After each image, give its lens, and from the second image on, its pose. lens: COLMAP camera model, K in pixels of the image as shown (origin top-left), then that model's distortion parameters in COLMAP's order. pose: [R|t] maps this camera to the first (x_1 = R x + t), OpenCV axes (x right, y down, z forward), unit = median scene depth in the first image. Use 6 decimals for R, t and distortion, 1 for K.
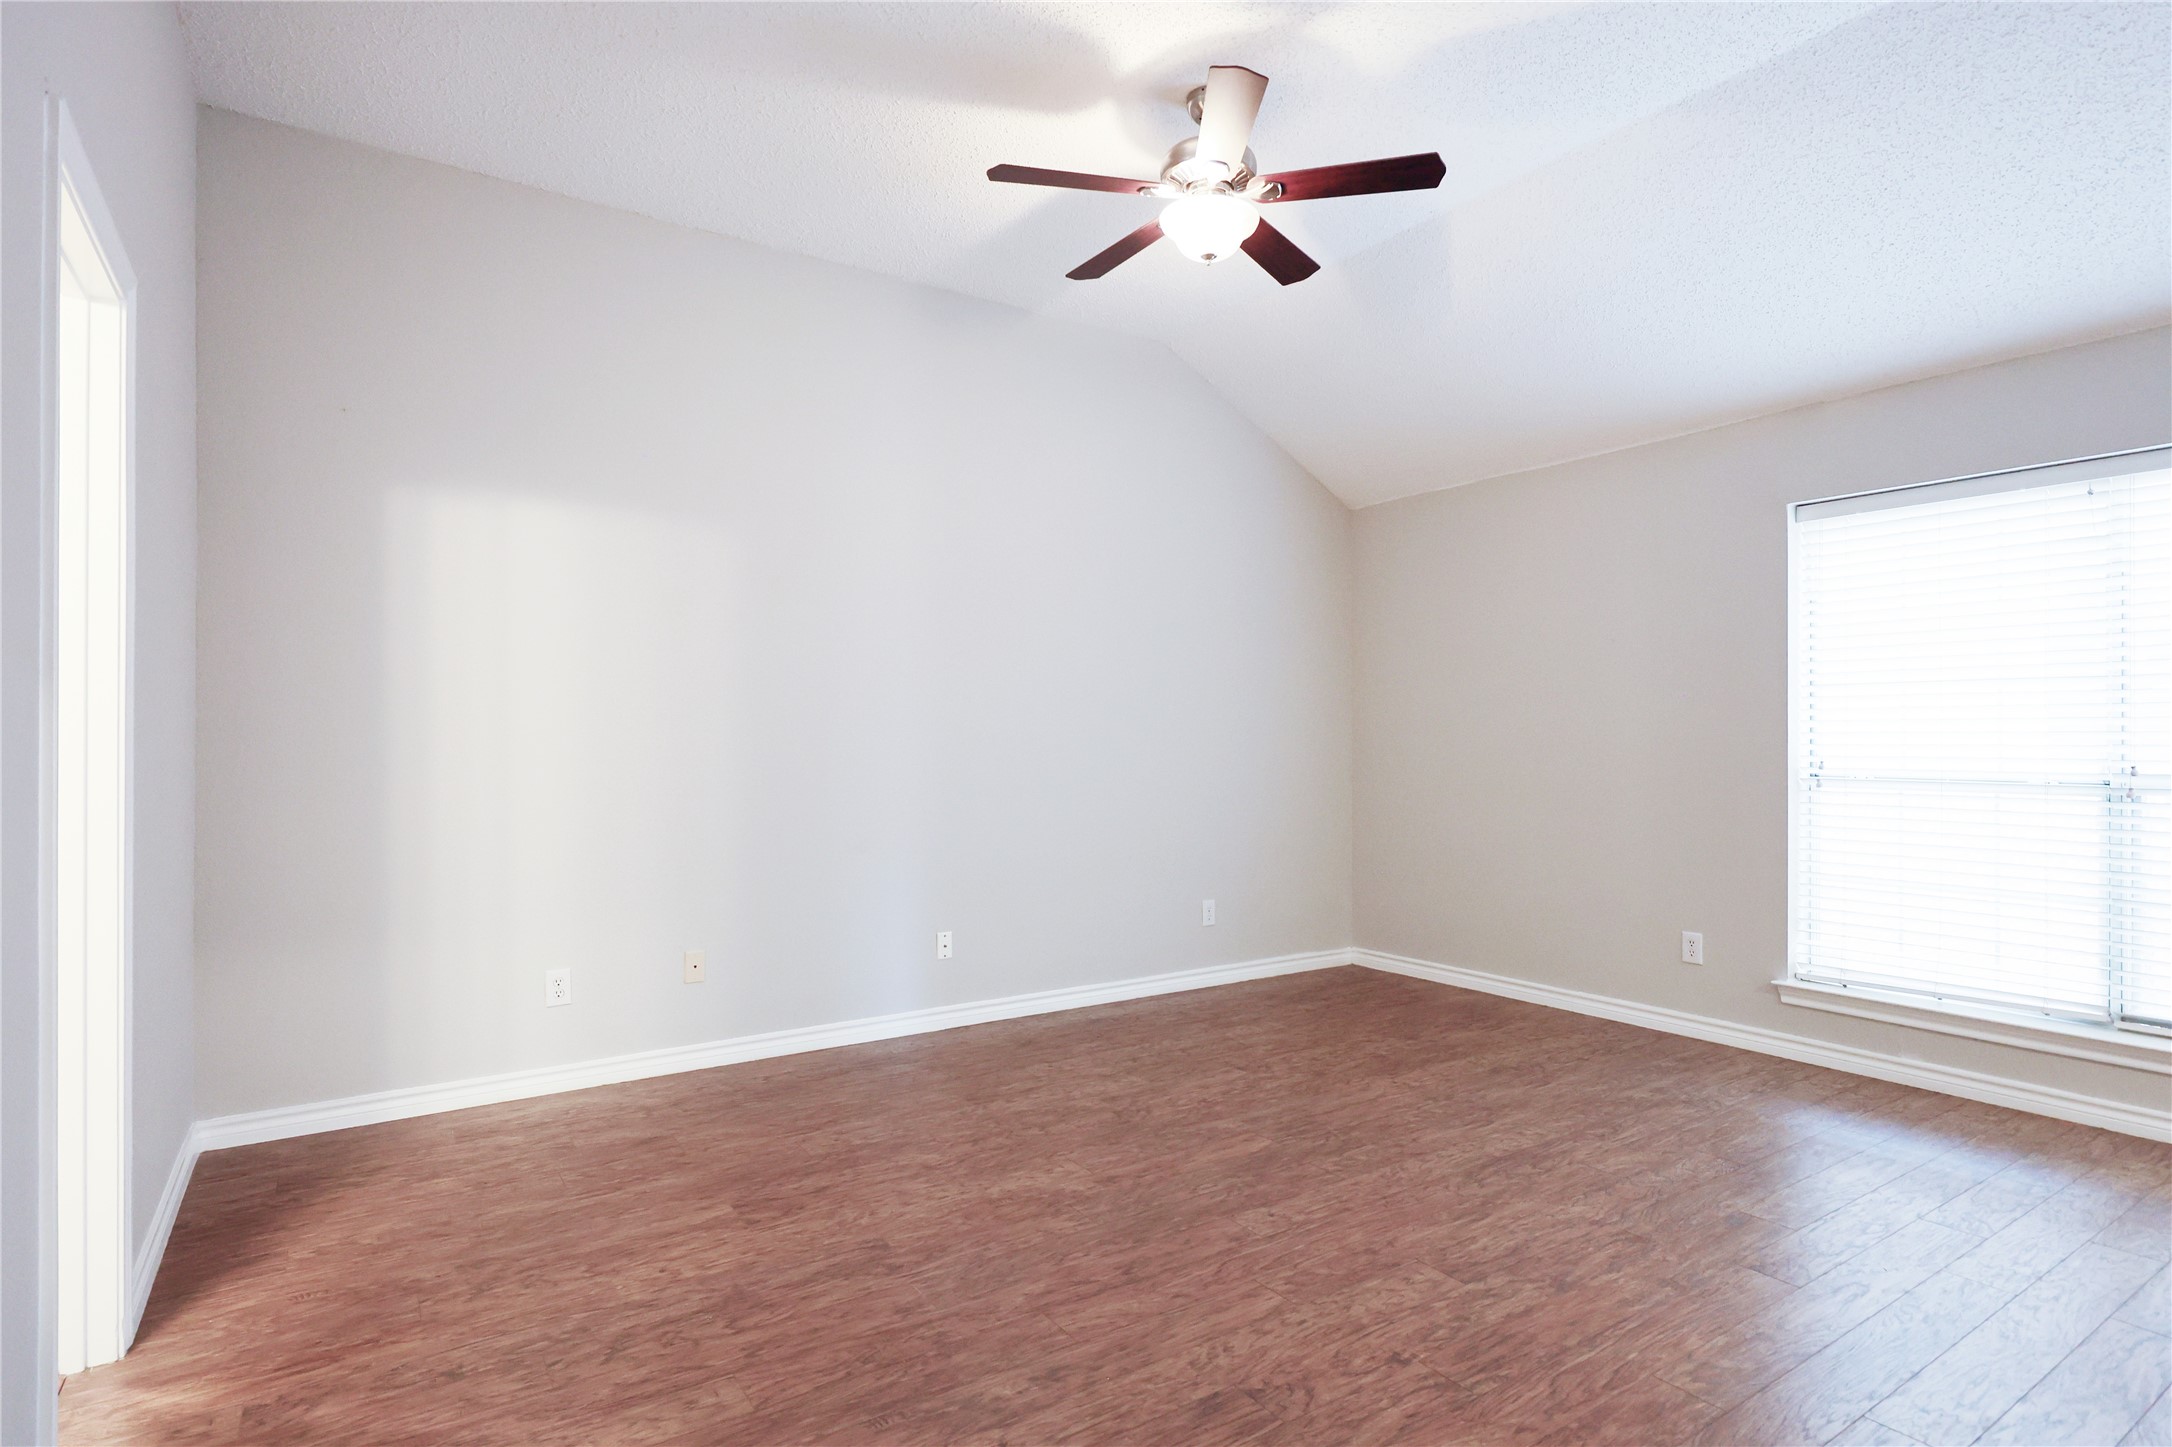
lens RADIAL K [[1090.5, 0, 1085.2], [0, 1090.5, 731.2], [0, 0, 1]] dist [-0.002655, -0.000150]
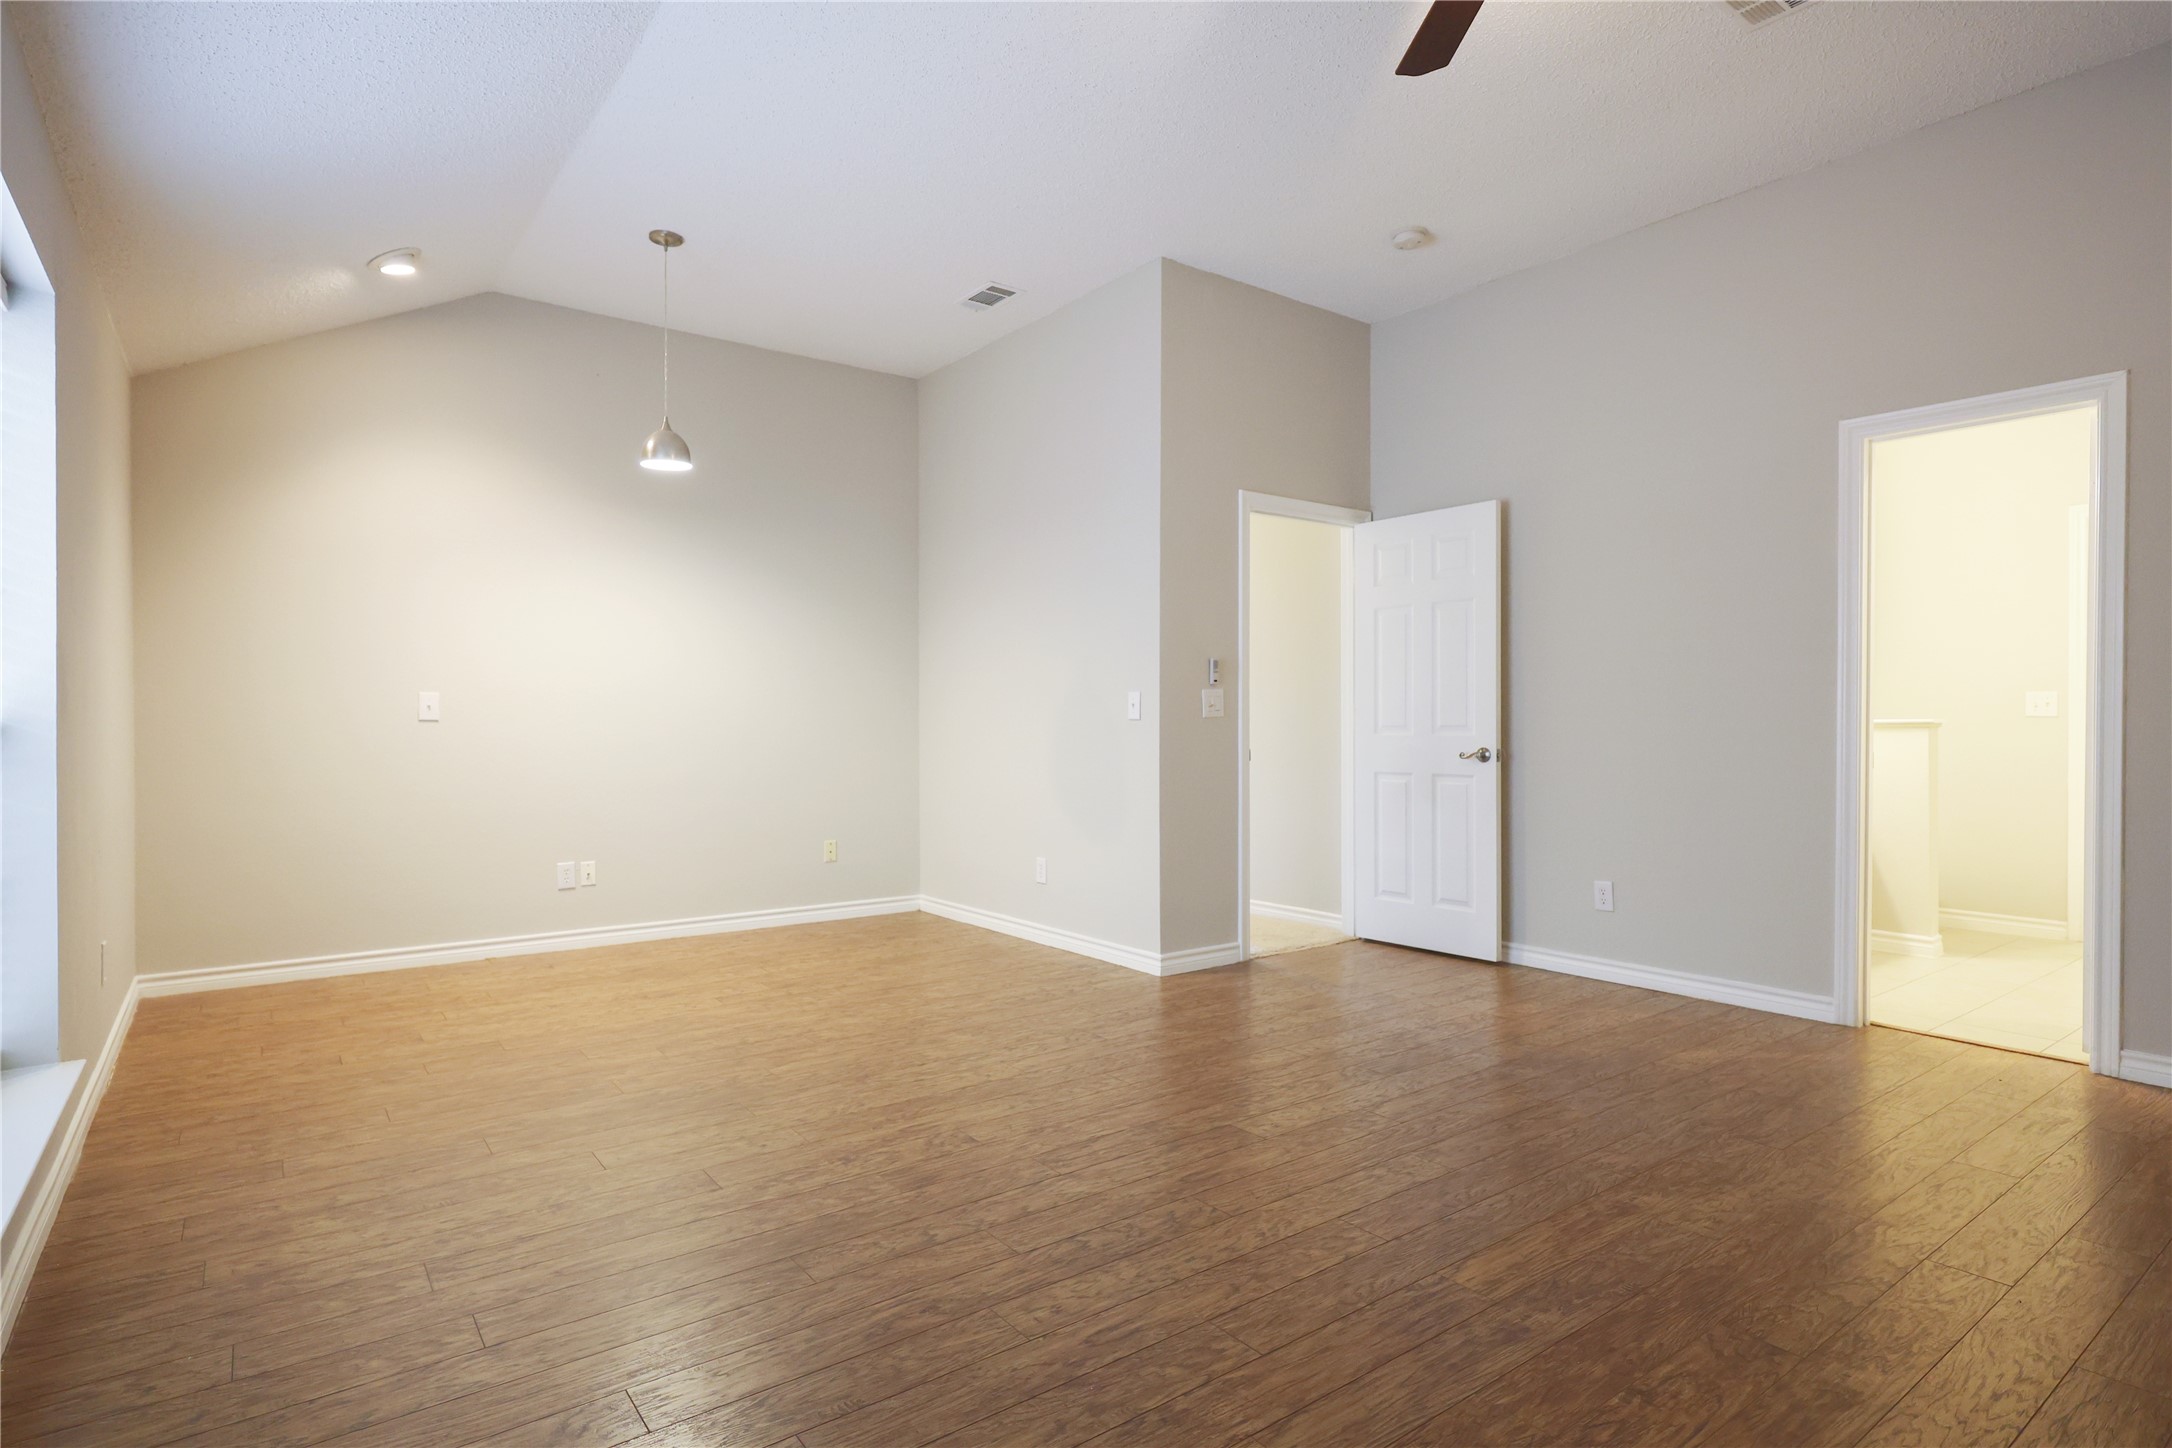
lens RADIAL K [[1090.5, 0, 1085.2], [0, 1090.5, 731.7], [0, 0, 1]] dist [-0.002655, -0.000150]
pose [[-0.998706, 0.005331, -0.050582, 0.485295], [0.005402, 0.999985, -0.001267, 0.059543], [0.050574, -0.001539, -0.998719, 1.883570]]
